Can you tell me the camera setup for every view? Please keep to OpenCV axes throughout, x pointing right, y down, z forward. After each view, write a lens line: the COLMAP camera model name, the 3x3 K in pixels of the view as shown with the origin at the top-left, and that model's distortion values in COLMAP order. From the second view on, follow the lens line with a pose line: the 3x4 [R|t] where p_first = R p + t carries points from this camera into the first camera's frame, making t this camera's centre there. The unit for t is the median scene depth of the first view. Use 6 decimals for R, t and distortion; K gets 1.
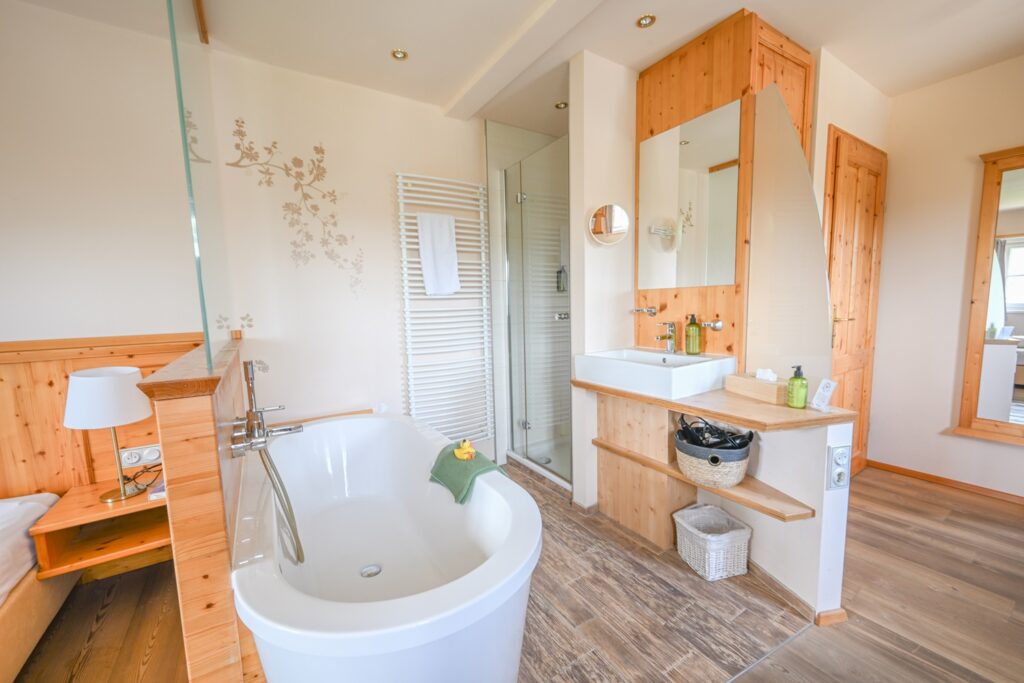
lens RADIAL K [[402.1, 0, 513.5], [0, 402.1, 344.9], [0, 0, 1]] dist [-0.001467, 0.000015]
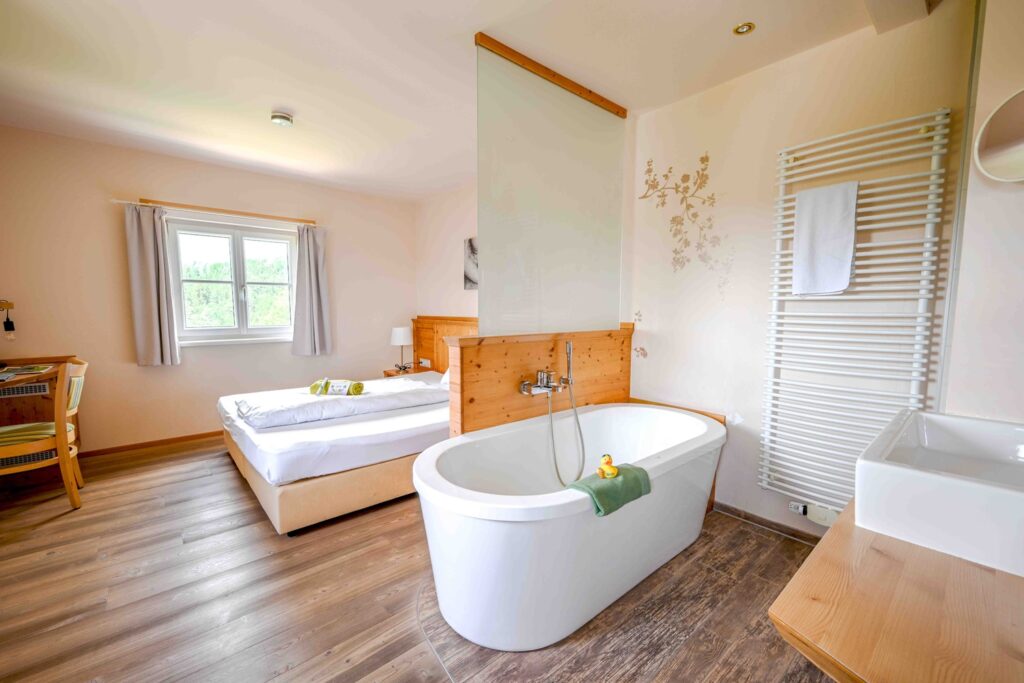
lens RADIAL K [[419.2, 0, 512.6], [0, 419.2, 344.2], [0, 0, 1]] dist [0.004206, -0.000228]
pose [[0.140952, 0.112528, -0.983601, 0.592332], [-0.113242, 0.988831, 0.096899, -0.052749], [0.983519, 0.097727, 0.152120, 0.382950]]
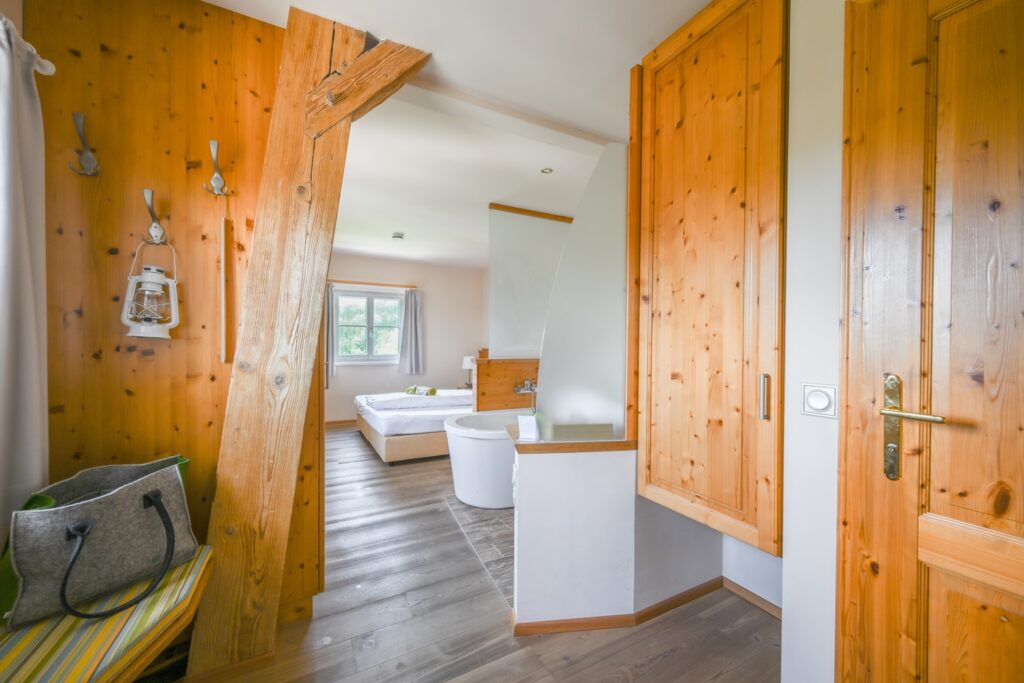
lens RADIAL K [[402.1, 0, 513.3], [0, 402.1, 343.1], [0, 0, 1]] dist [-0.001467, 0.000015]
pose [[-0.077185, 0.028402, -0.996612, 1.319992], [-0.113352, 0.992863, 0.037074, -0.109552], [0.990552, 0.115830, -0.073415, 0.675253]]
